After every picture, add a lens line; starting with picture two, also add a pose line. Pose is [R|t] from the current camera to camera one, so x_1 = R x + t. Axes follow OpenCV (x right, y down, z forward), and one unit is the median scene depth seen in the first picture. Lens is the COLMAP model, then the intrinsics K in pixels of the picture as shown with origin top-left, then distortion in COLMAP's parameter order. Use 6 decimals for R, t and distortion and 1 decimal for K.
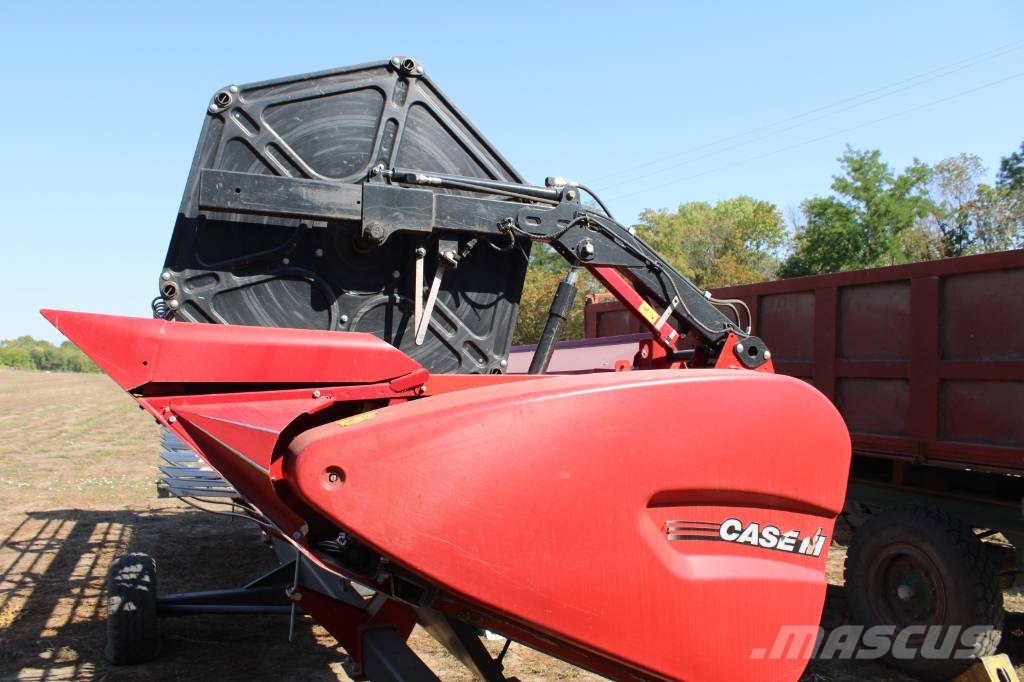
lens RADIAL K [[852.0, 0, 515.4], [0, 852.0, 341.3], [0, 0, 1]] dist [-0.157446, 0.135589]
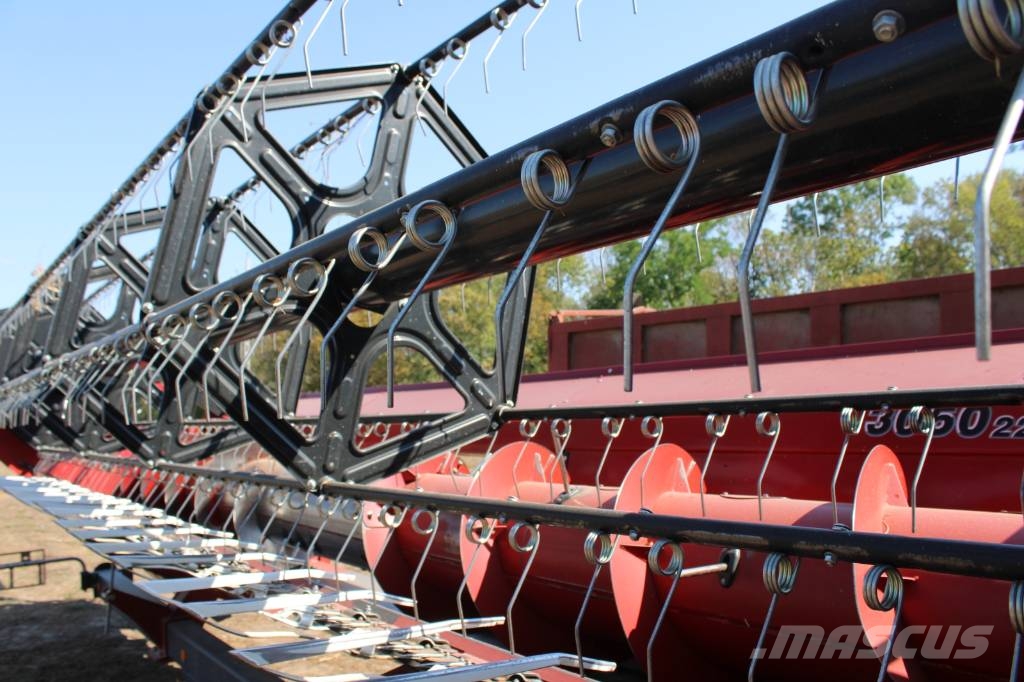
lens RADIAL K [[852.0, 0, 515.4], [0, 852.0, 341.3], [0, 0, 1]] dist [-0.157446, 0.135589]
pose [[0.969478, 0.004113, 0.245144, -0.023416], [0.006977, 0.998992, -0.044352, 0.001452], [-0.245079, 0.044708, 0.968472, 0.033830]]
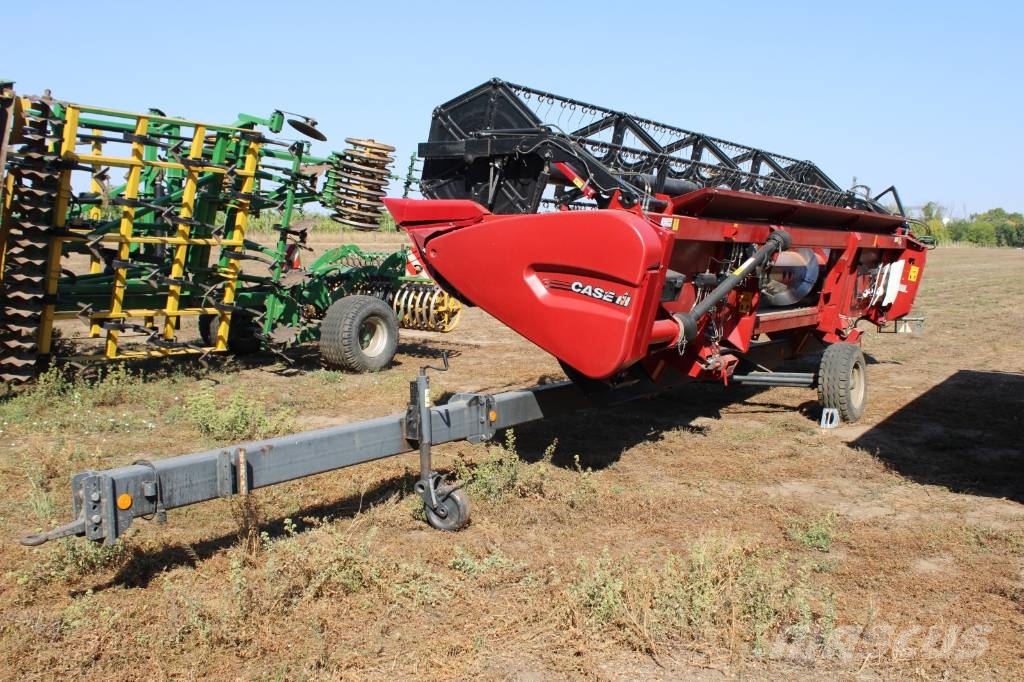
lens RADIAL K [[982.5, 0, 511.9], [0, 982.5, 297.6], [0, 0, 1]] dist [-0.178797, 0.224682]
pose [[0.523887, 0.036702, -0.850997, 0.099095], [0.038439, 0.997035, 0.066664, 0.003755], [0.850920, -0.067636, 0.520923, -0.017634]]
